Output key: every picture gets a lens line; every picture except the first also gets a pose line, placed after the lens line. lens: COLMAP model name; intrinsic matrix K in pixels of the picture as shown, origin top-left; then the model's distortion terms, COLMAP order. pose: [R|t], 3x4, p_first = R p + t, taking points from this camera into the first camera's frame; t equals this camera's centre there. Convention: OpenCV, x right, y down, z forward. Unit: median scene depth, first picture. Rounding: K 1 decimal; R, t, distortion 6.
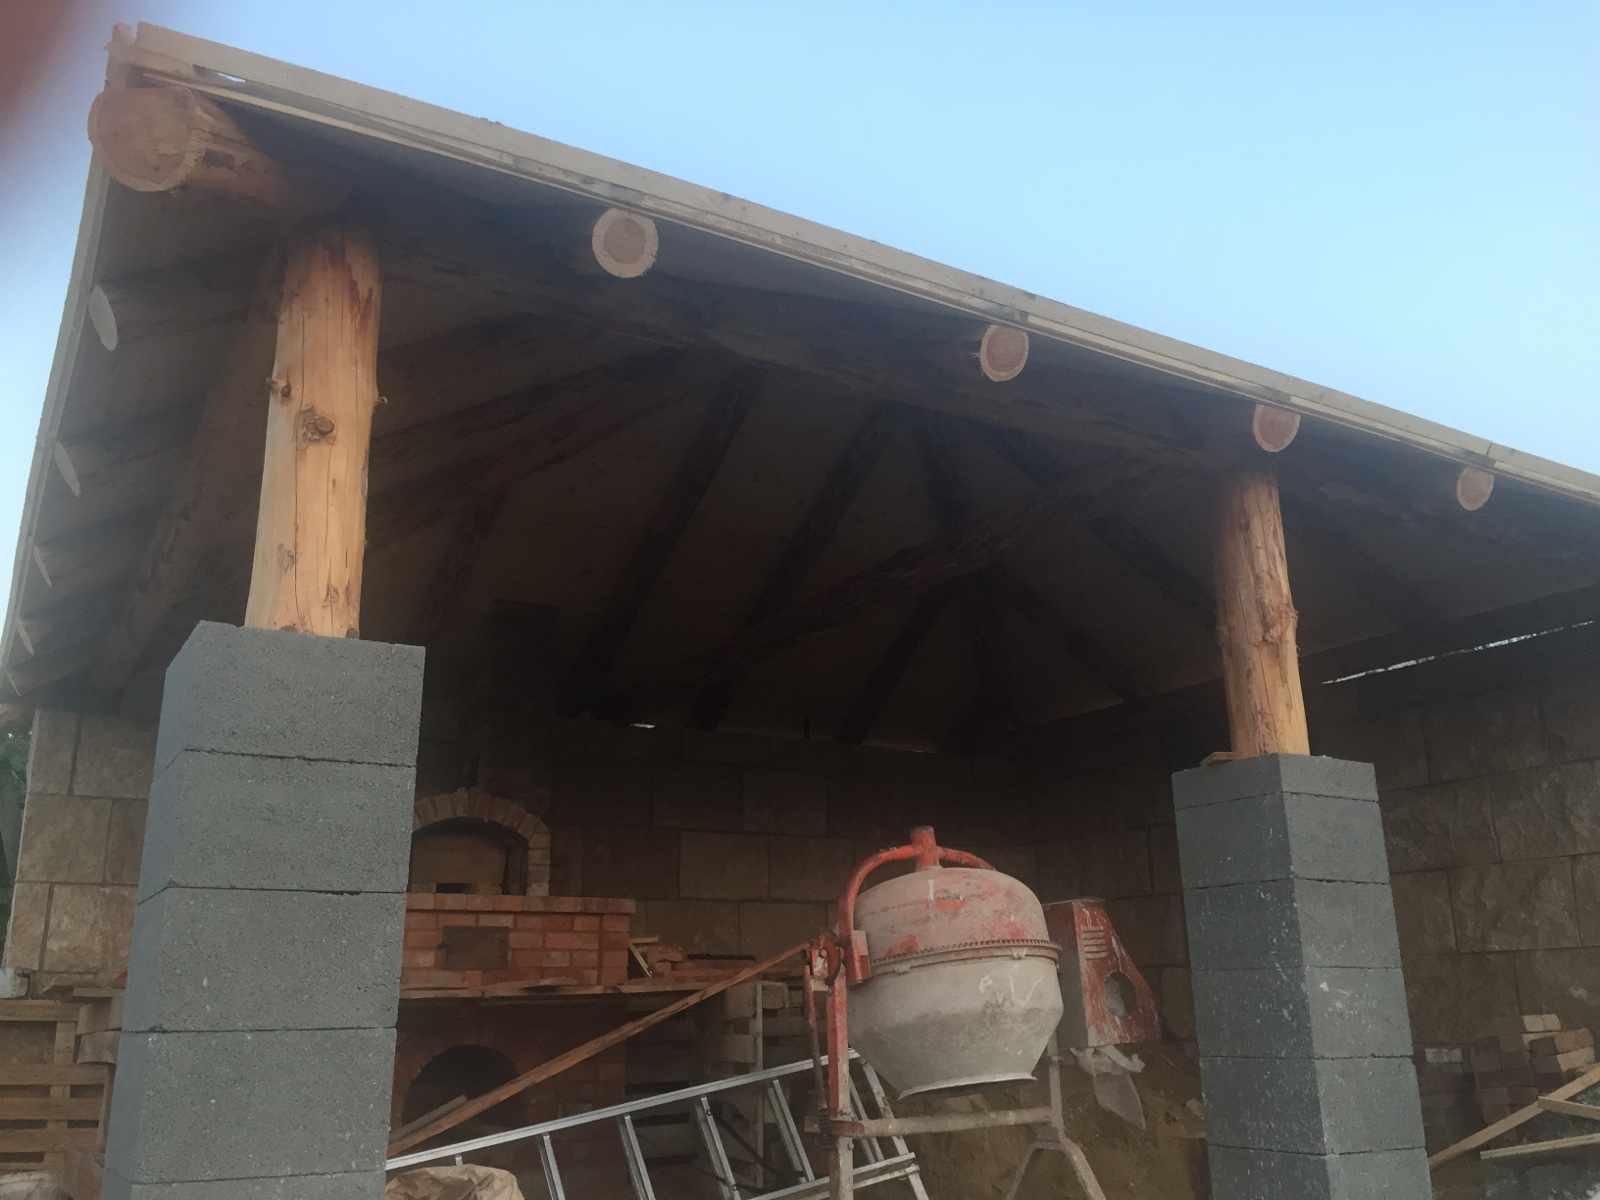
lens RADIAL K [[1380.7, 0, 800.0], [0, 1380.7, 600.0], [0, 0, 1]] dist [0.066942, 0.000650]
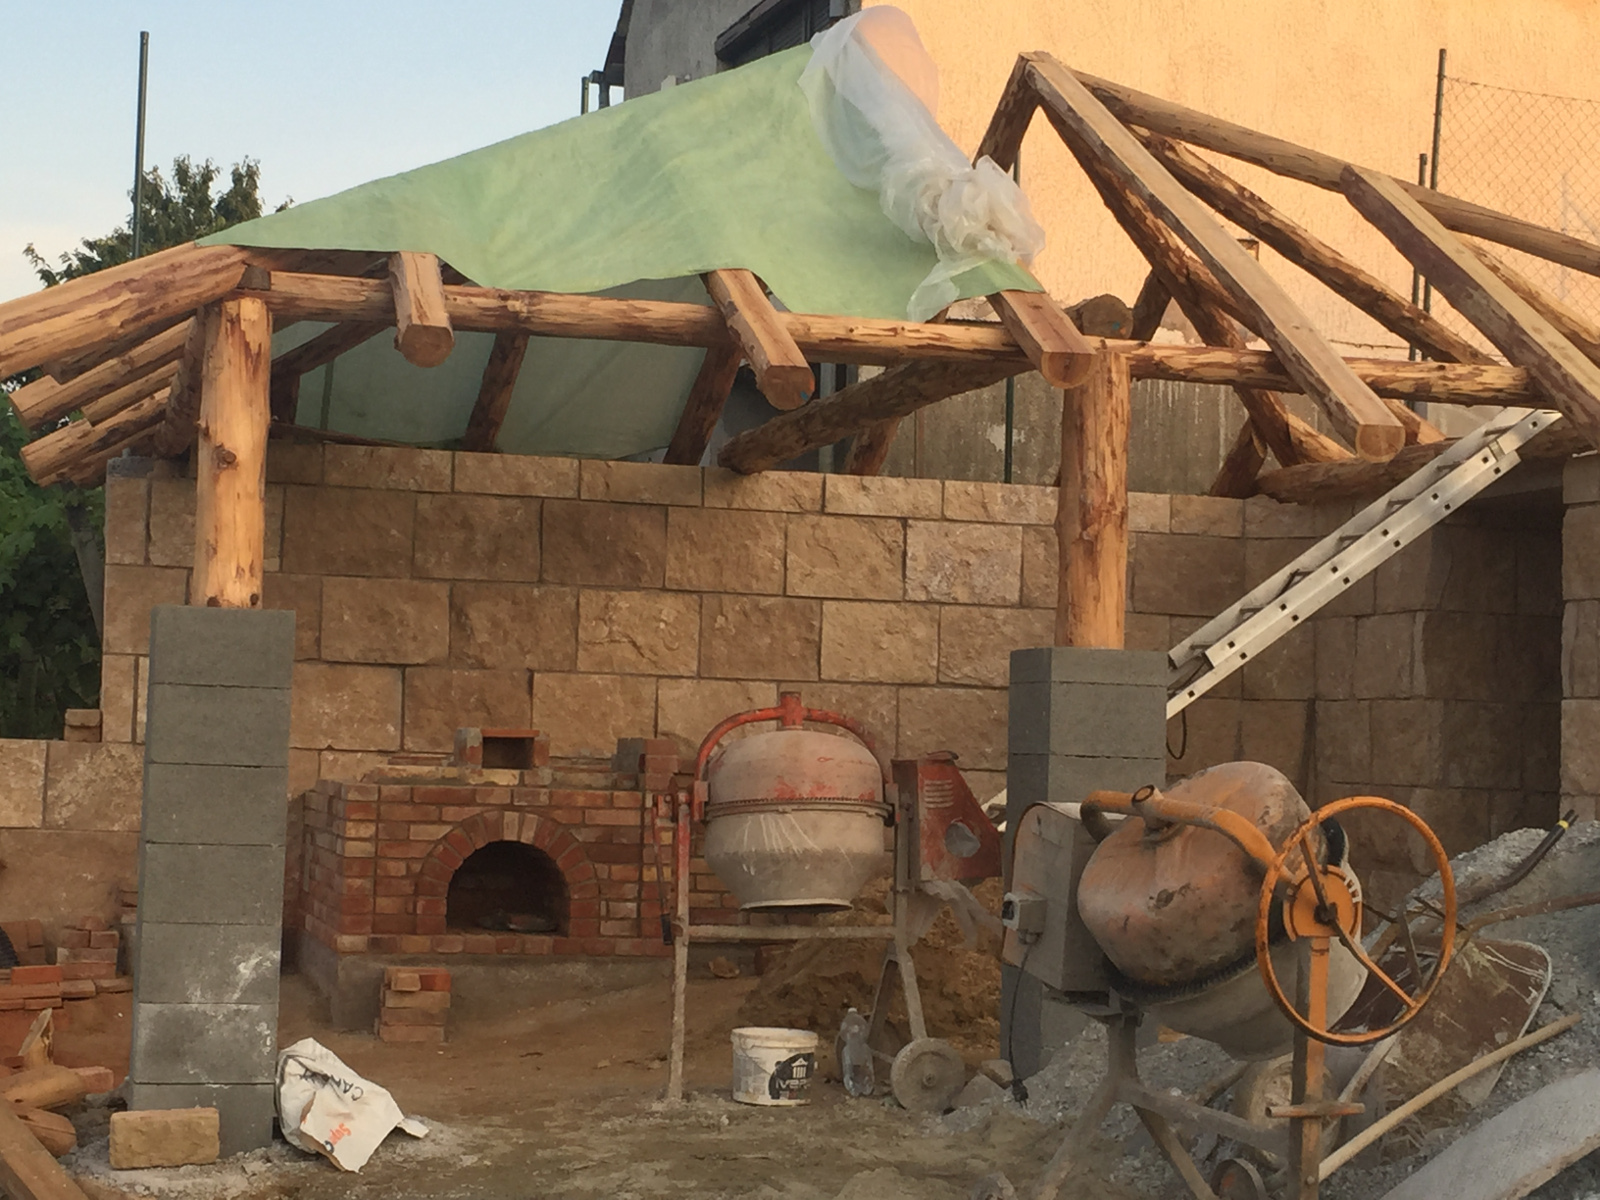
lens RADIAL K [[2824.6, 0, 800.0], [0, 2824.6, 600.0], [0, 0, 1]] dist [0.055848, 0.113663]
pose [[0.961795, 0.030516, -0.272064, 0.516532], [0.033604, 0.973095, 0.227943, -0.311062], [0.271700, -0.228376, 0.934892, -0.817996]]
